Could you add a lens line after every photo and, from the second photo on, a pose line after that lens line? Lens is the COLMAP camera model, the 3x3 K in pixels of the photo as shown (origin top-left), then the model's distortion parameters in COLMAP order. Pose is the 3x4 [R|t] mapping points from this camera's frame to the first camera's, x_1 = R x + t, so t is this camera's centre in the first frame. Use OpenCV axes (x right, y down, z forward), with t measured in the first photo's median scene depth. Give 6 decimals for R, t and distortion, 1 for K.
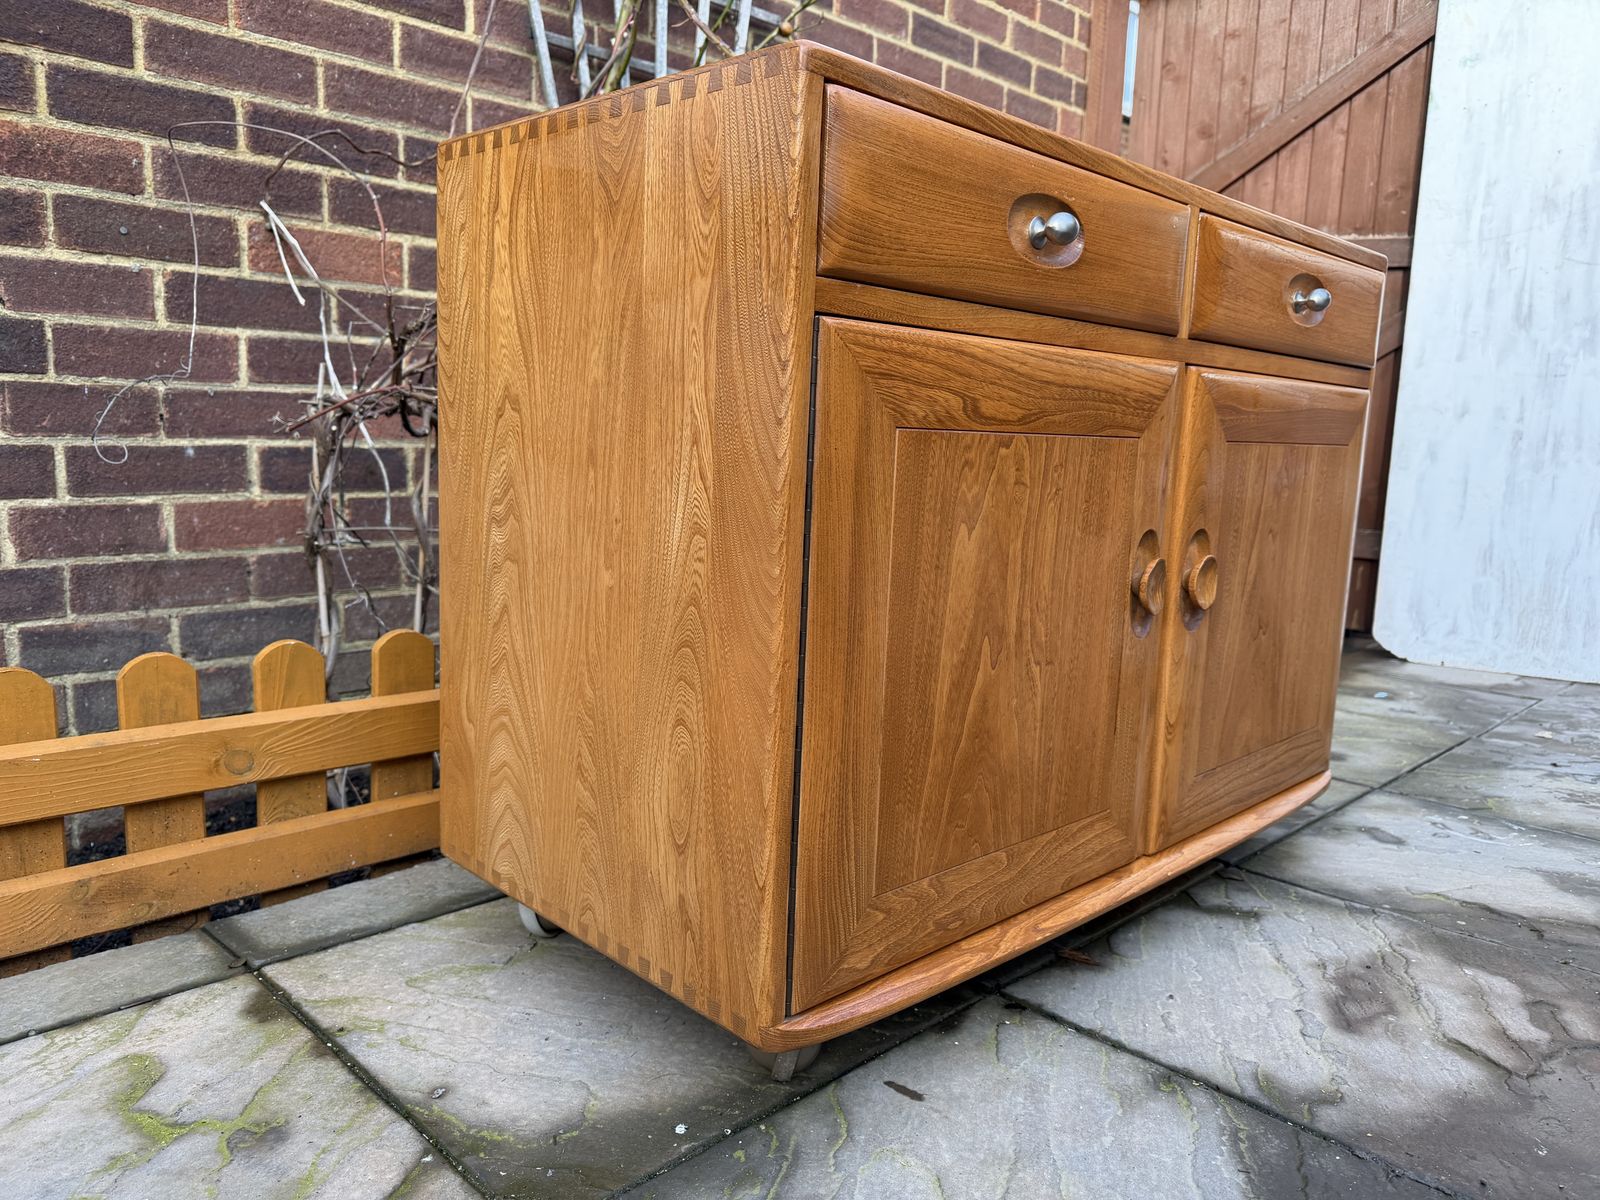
lens RADIAL K [[1151.7, 0, 829.0], [0, 1151.7, 593.3], [0, 0, 1]] dist [0.019010, -0.023651]
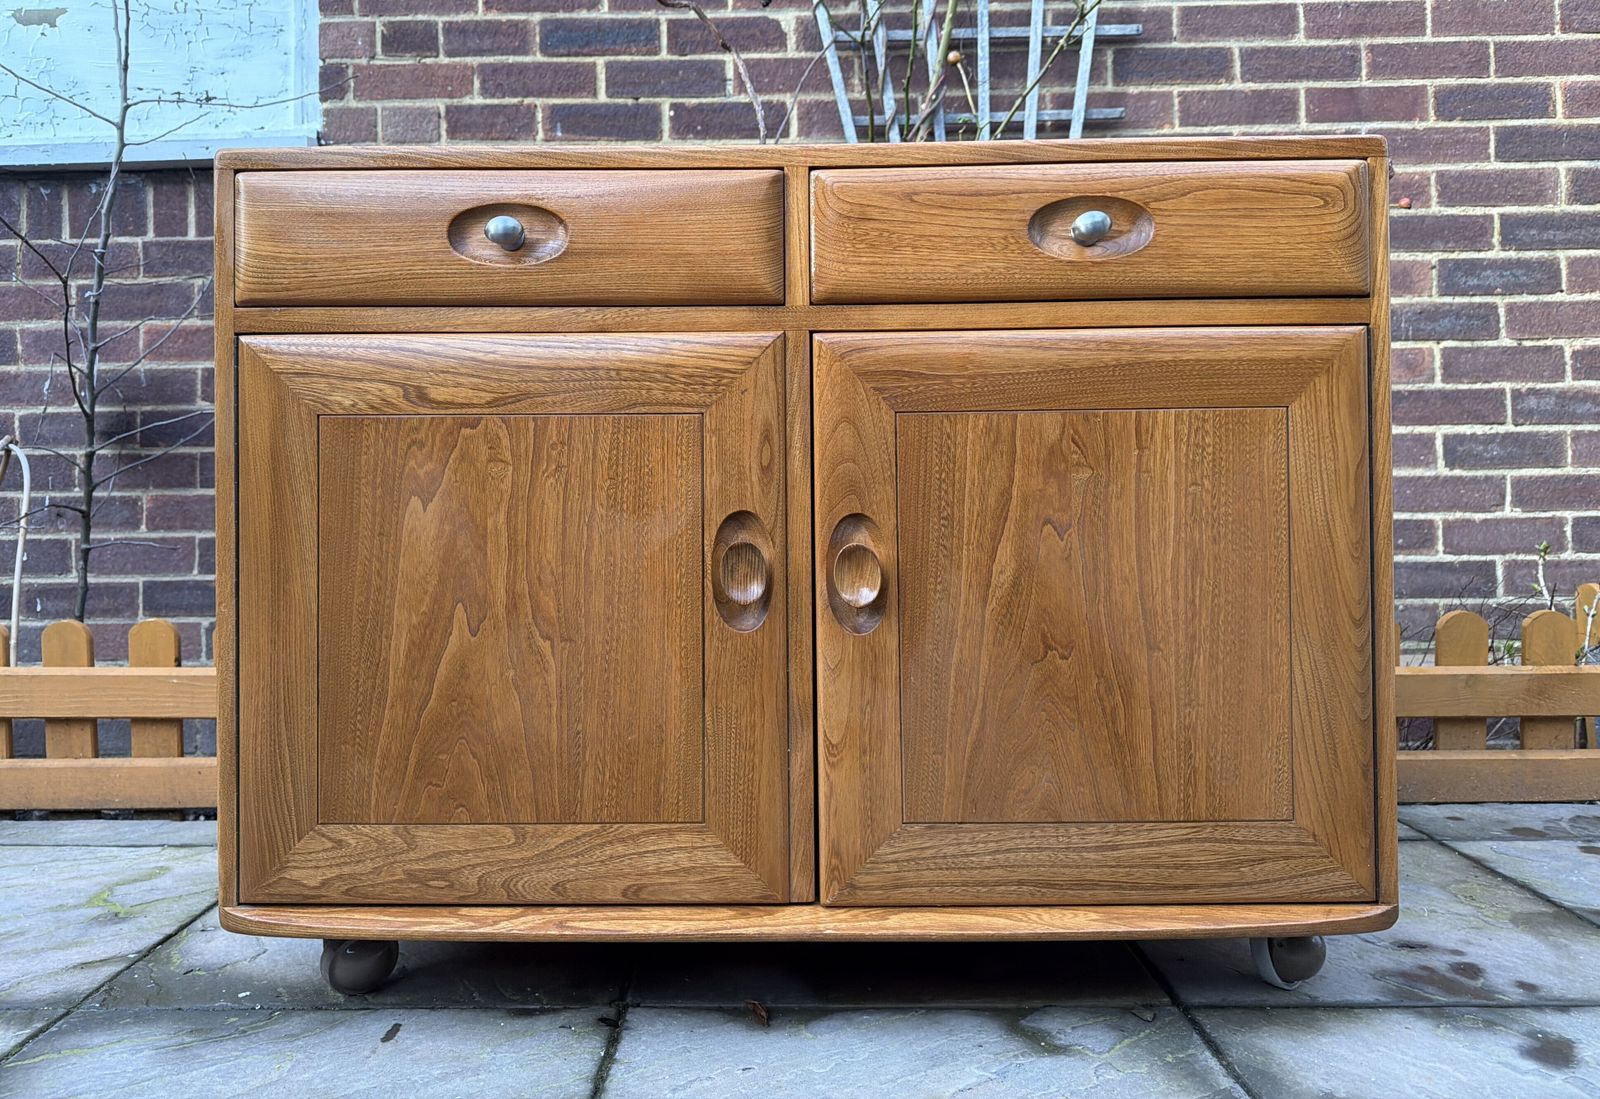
lens RADIAL K [[1197.0, 0, 760.5], [0, 1197.0, 464.9], [0, 0, 1]] dist [0.022646, -0.027986]
pose [[0.689299, -0.056113, -0.722300, 0.982926], [-0.068926, 0.987394, -0.142485, 0.043141], [0.721190, 0.148000, 0.676742, 0.367303]]
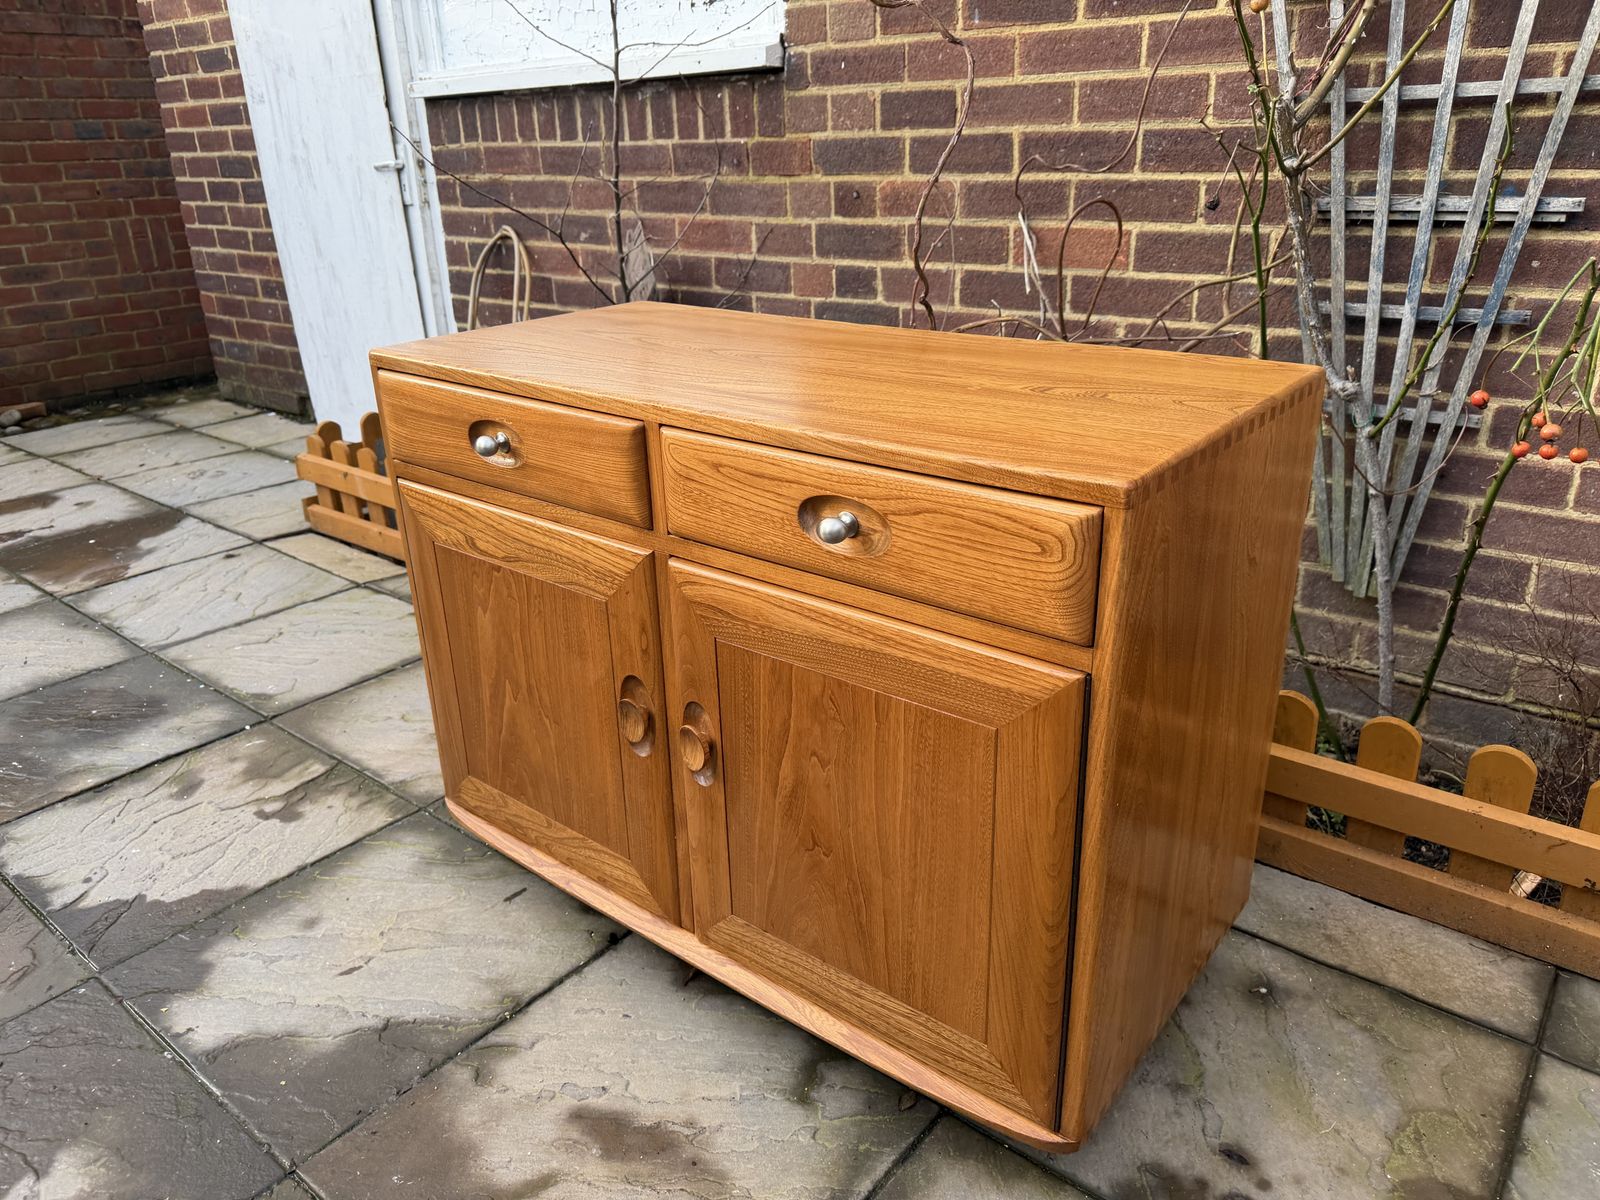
lens RADIAL K [[1151.7, 0, 784.1], [0, 1151.7, 590.9], [0, 0, 1]] dist [0.019010, -0.023651]
pose [[0.086540, 0.340382, -0.936297, 1.401084], [-0.111046, 0.937262, 0.330469, -0.559476], [0.990040, 0.075373, 0.118909, 1.016694]]
